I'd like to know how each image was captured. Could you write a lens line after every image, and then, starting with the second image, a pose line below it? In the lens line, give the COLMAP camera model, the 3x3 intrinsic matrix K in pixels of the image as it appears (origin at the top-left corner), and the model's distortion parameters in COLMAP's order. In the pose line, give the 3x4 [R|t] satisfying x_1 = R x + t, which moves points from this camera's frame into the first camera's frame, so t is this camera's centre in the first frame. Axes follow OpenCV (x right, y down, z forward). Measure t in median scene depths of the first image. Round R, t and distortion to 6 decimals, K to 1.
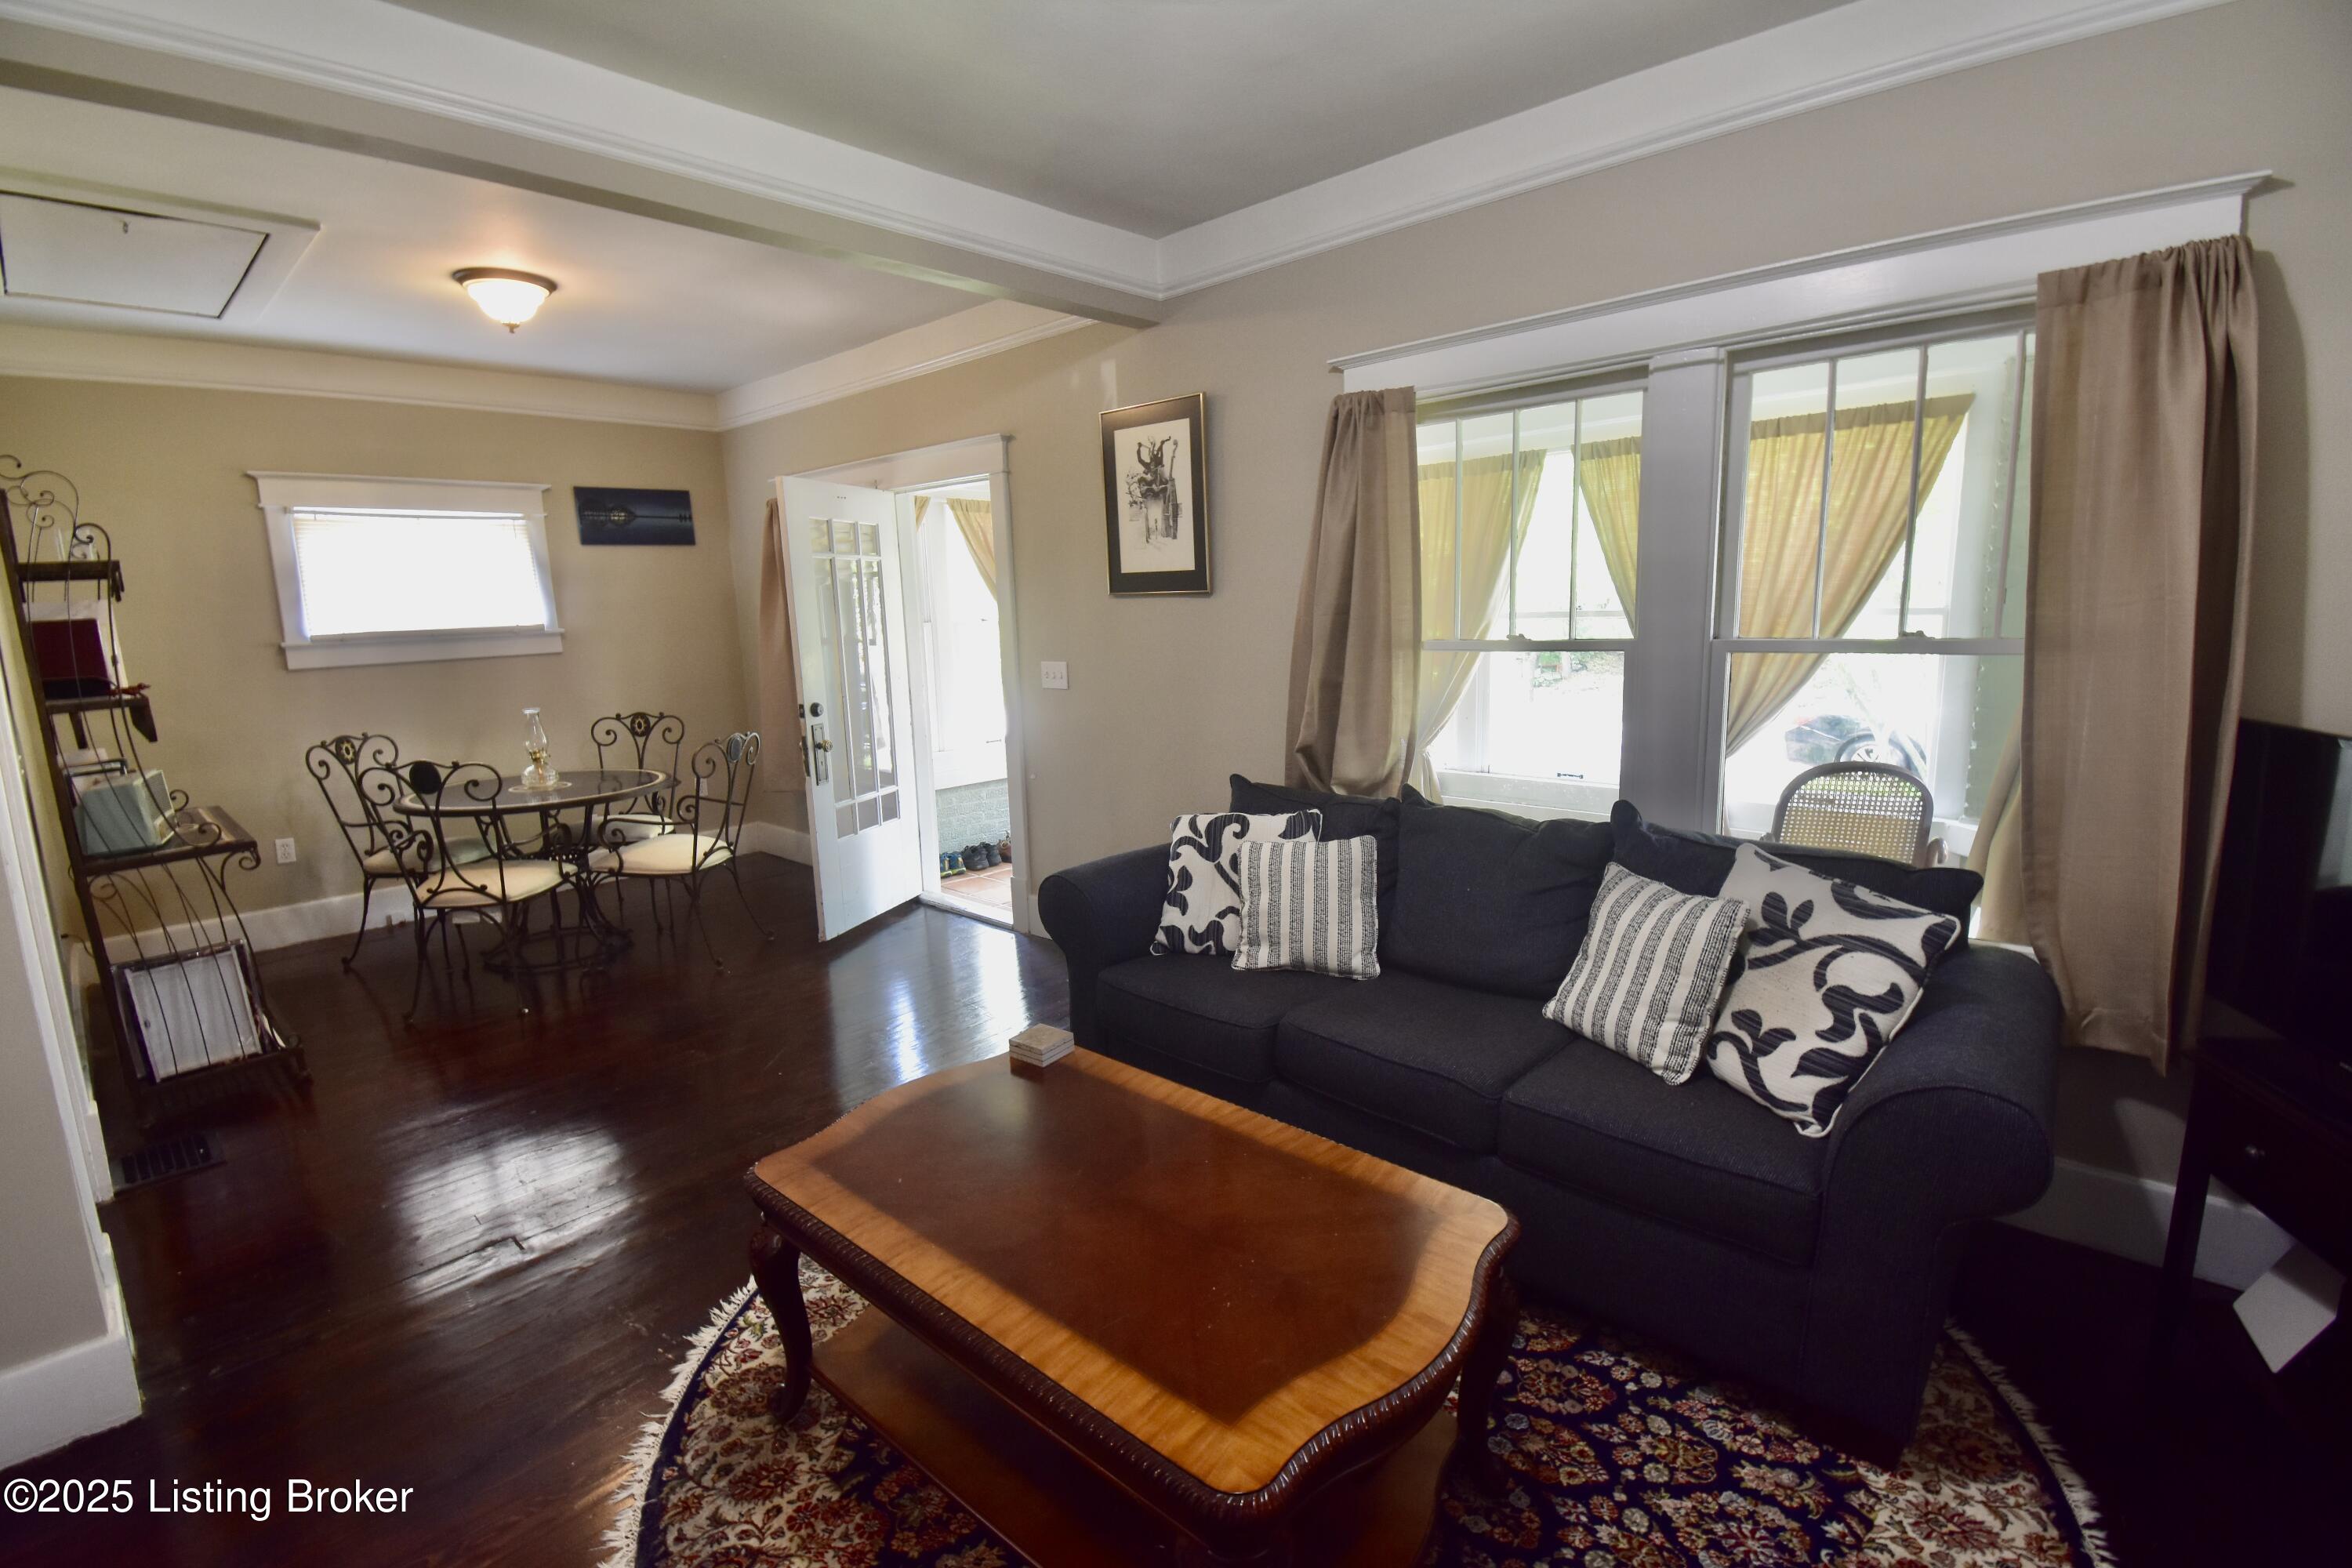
lens RADIAL K [[1044.0, 0, 1179.3], [0, 1044.0, 774.9], [0, 0, 1]] dist [0.019057, -0.025998]
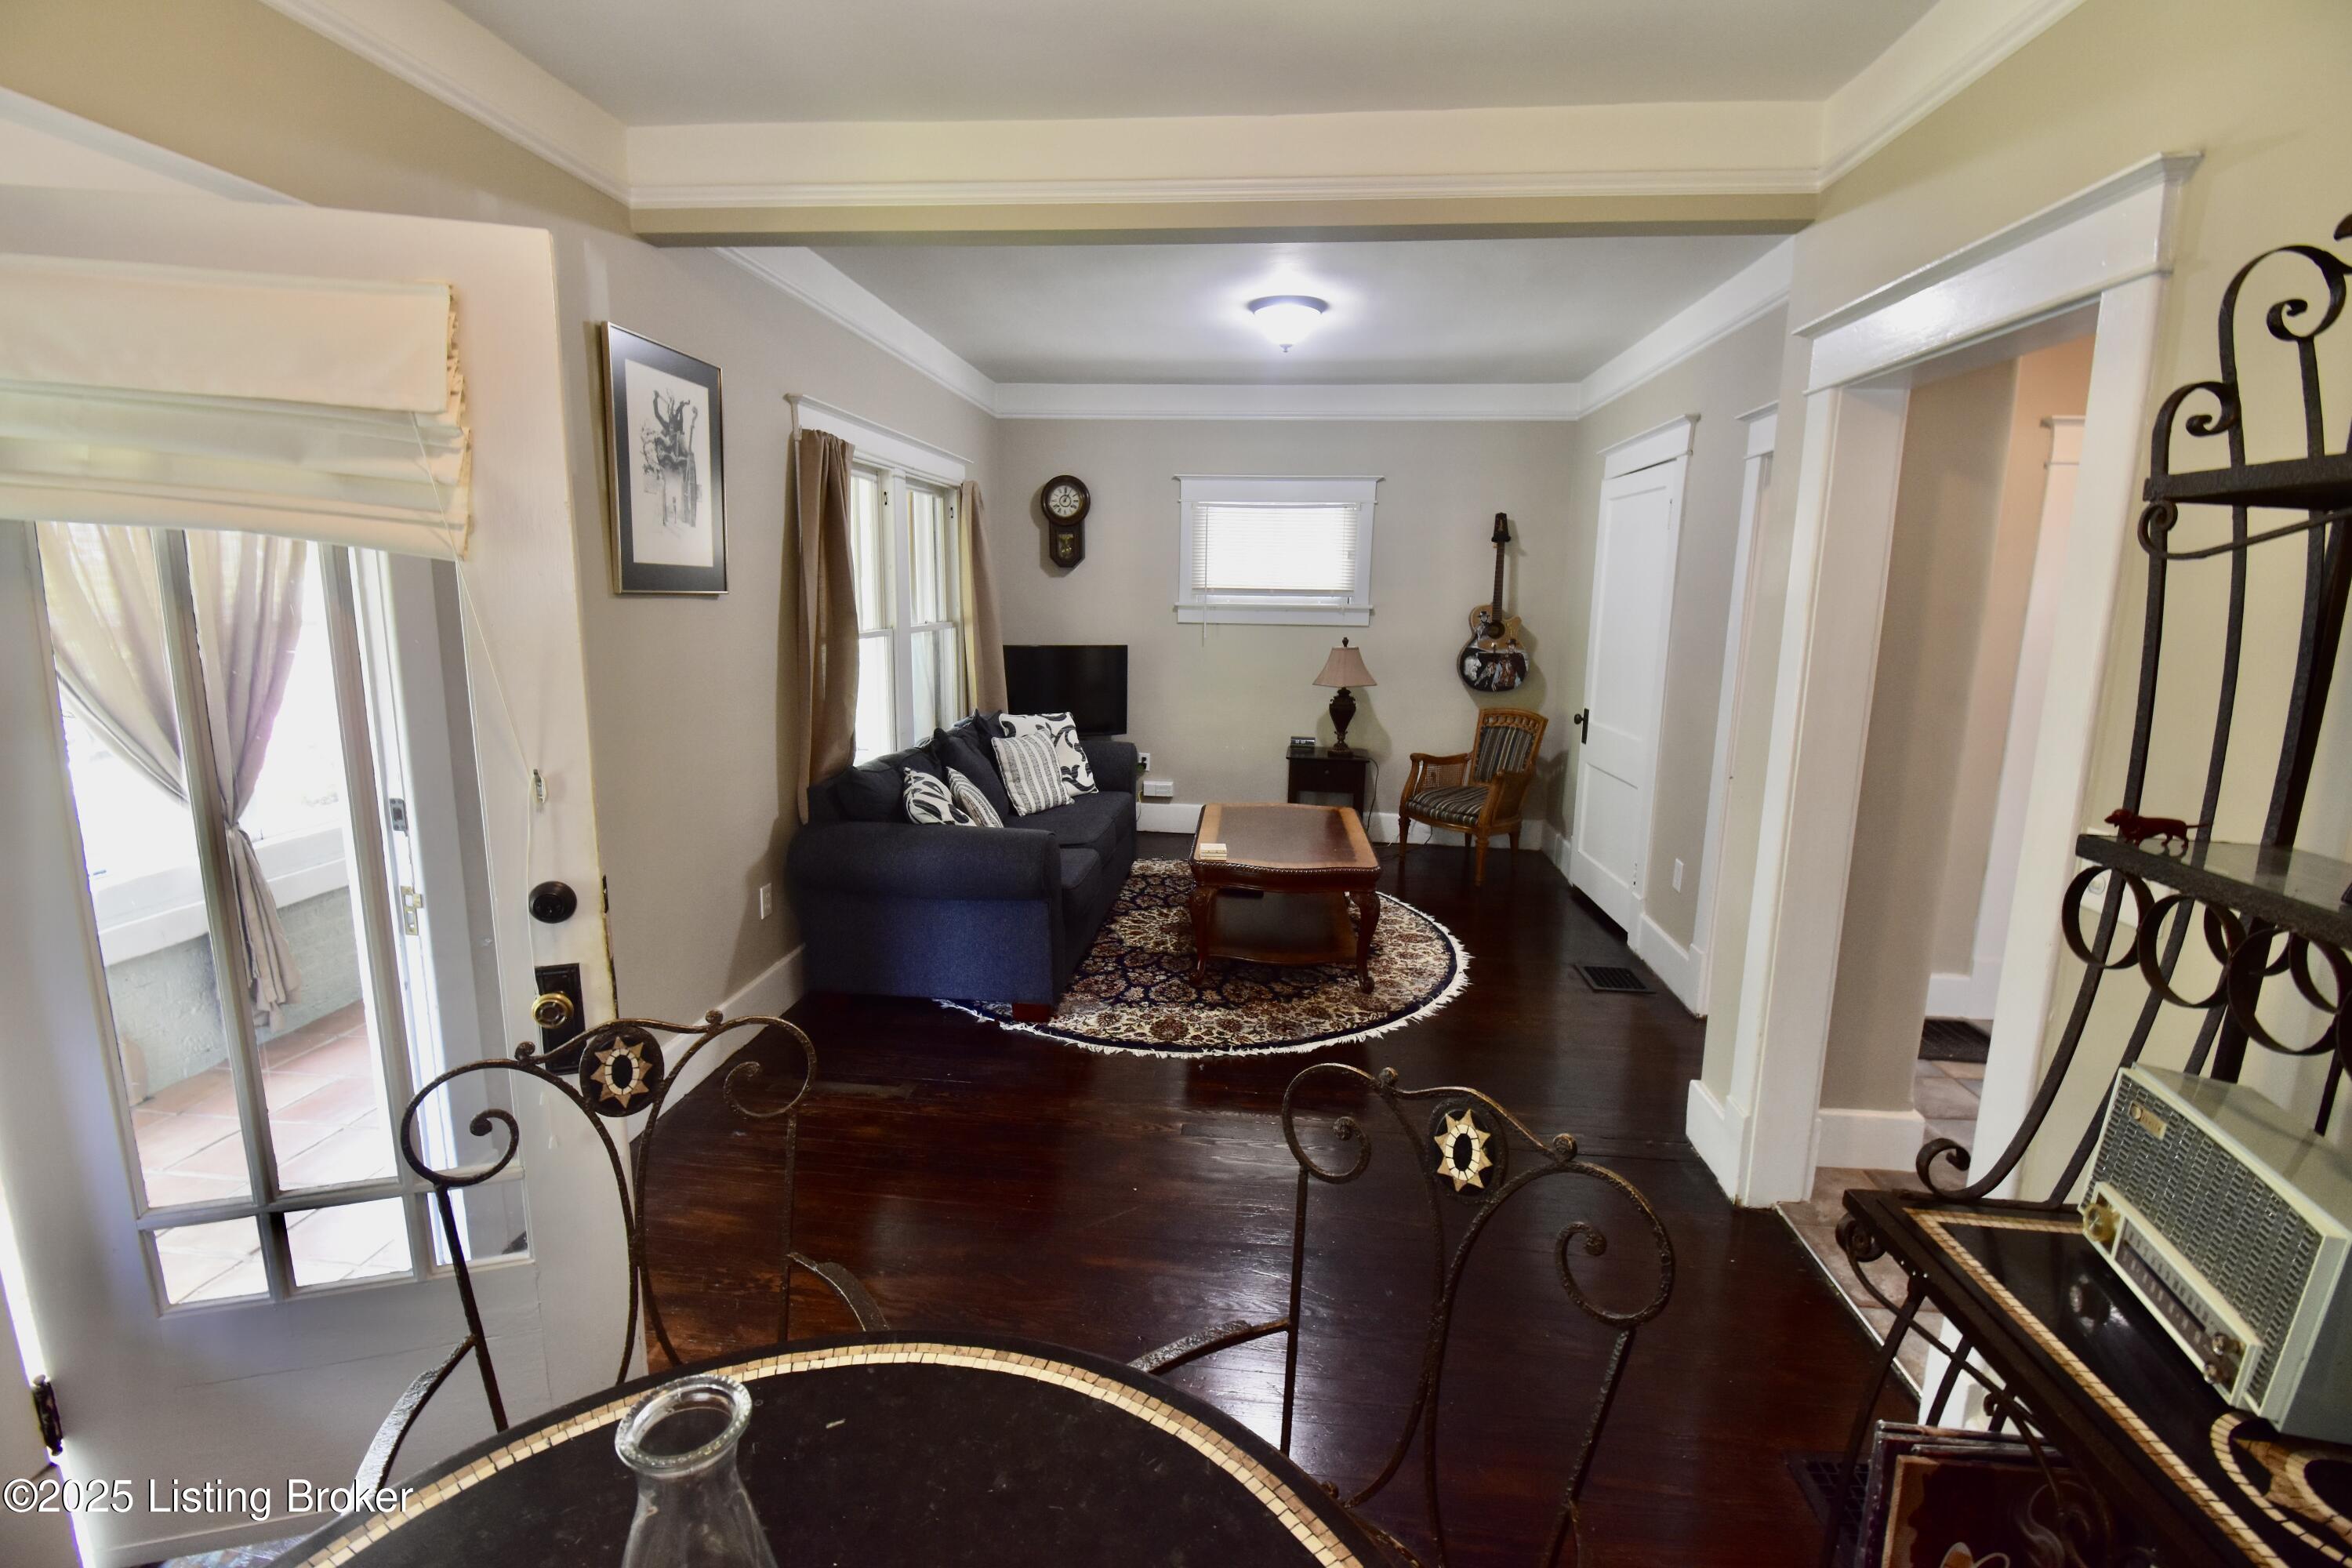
lens RADIAL K [[1043.5, 0, 1179.3], [0, 1043.5, 770.4], [0, 0, 1]] dist [0.020002, -0.027018]
pose [[-0.599420, -0.118464, 0.791620, -1.669990], [0.134141, 0.960134, 0.245255, -0.358394], [-0.789115, 0.253199, -0.559632, 2.243513]]
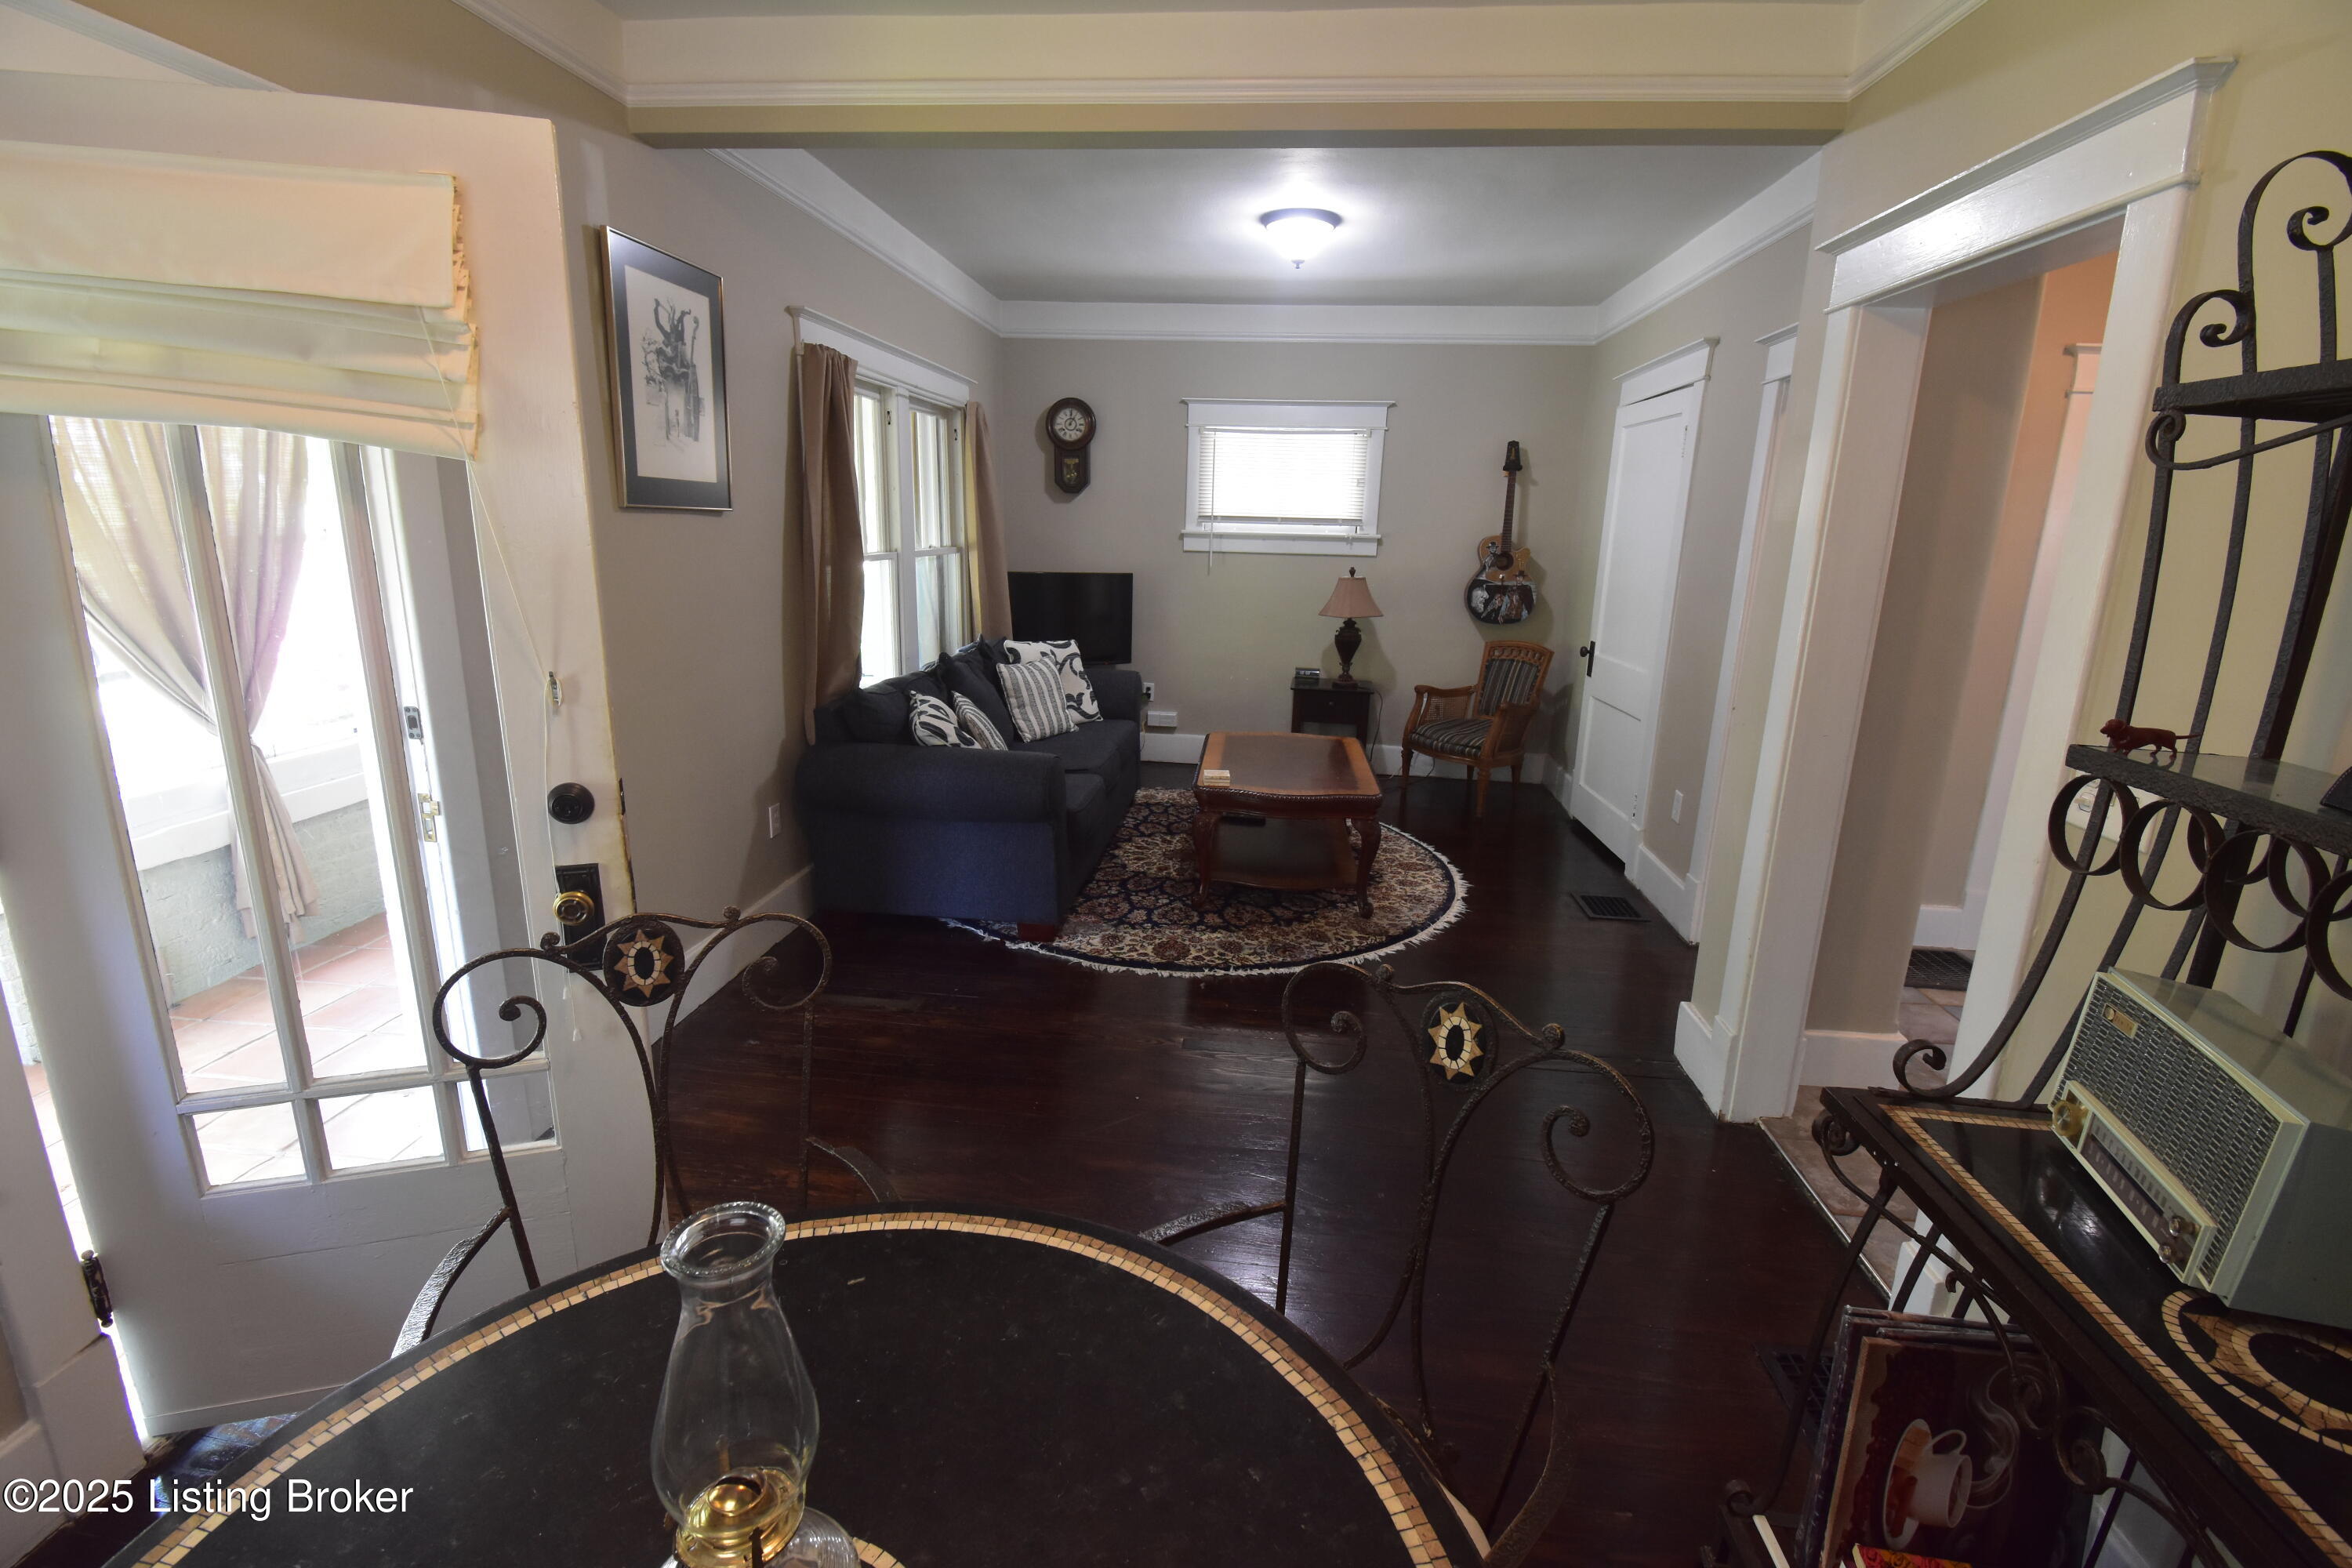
lens RADIAL K [[1044.0, 0, 1179.3], [0, 1044.0, 774.9], [0, 0, 1]] dist [0.019057, -0.025998]
pose [[-0.595456, -0.176074, 0.783856, -1.681001], [0.124620, 0.943635, 0.306632, -0.342617], [-0.793664, 0.280270, -0.539950, 2.257125]]
